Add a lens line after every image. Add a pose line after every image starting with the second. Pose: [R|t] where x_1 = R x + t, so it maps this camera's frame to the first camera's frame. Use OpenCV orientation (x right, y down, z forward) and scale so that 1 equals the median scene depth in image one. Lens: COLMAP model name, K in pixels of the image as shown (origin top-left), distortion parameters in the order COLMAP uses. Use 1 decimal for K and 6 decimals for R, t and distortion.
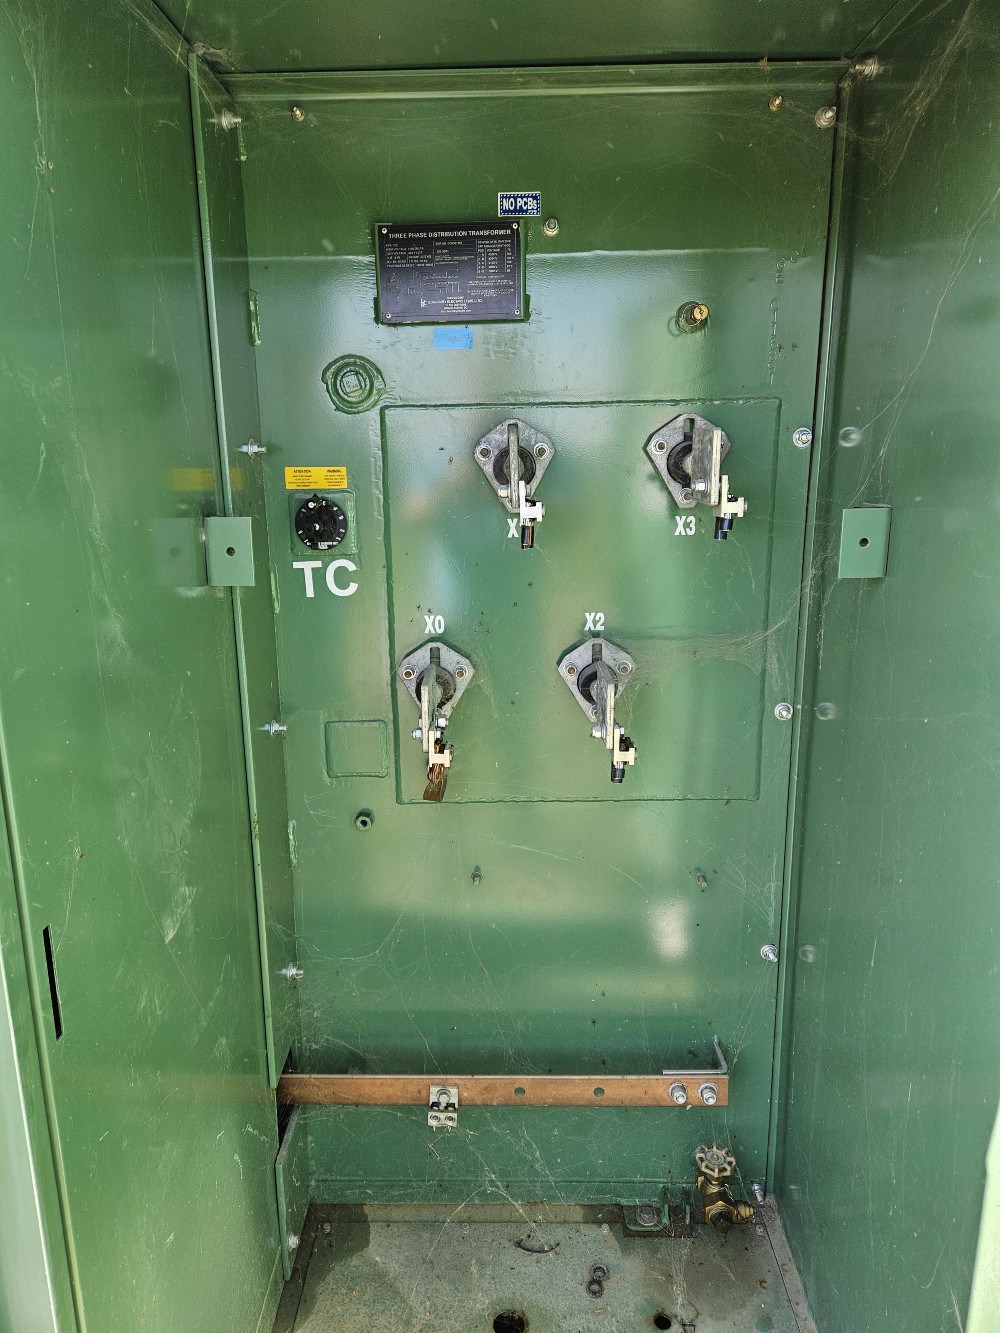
lens RADIAL K [[896.0, 0, 499.2], [0, 896.0, 644.1], [0, 0, 1]] dist [0.065119, -0.047912]
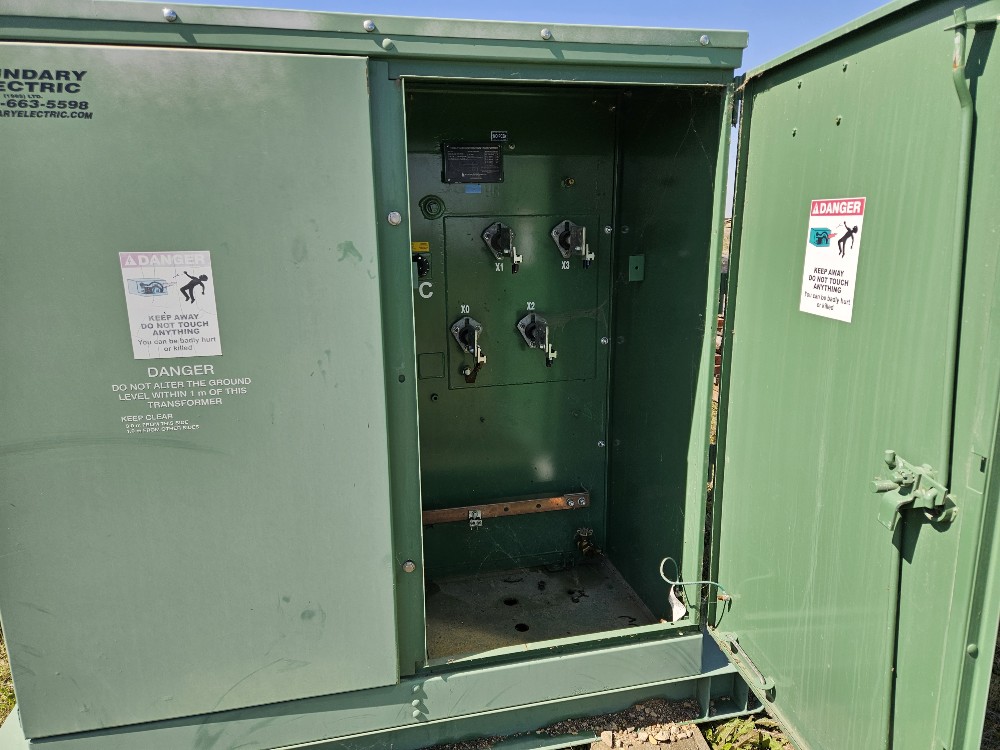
lens RADIAL K [[672.2, 0, 500.0], [0, 672.2, 375.0], [0, 0, 1]] dist [0.065119, -0.047912]
pose [[0.967627, -0.054682, 0.246390, -0.431780], [0.055358, 0.998458, 0.004190, 0.149155], [-0.246239, 0.009585, 0.969162, -0.732872]]
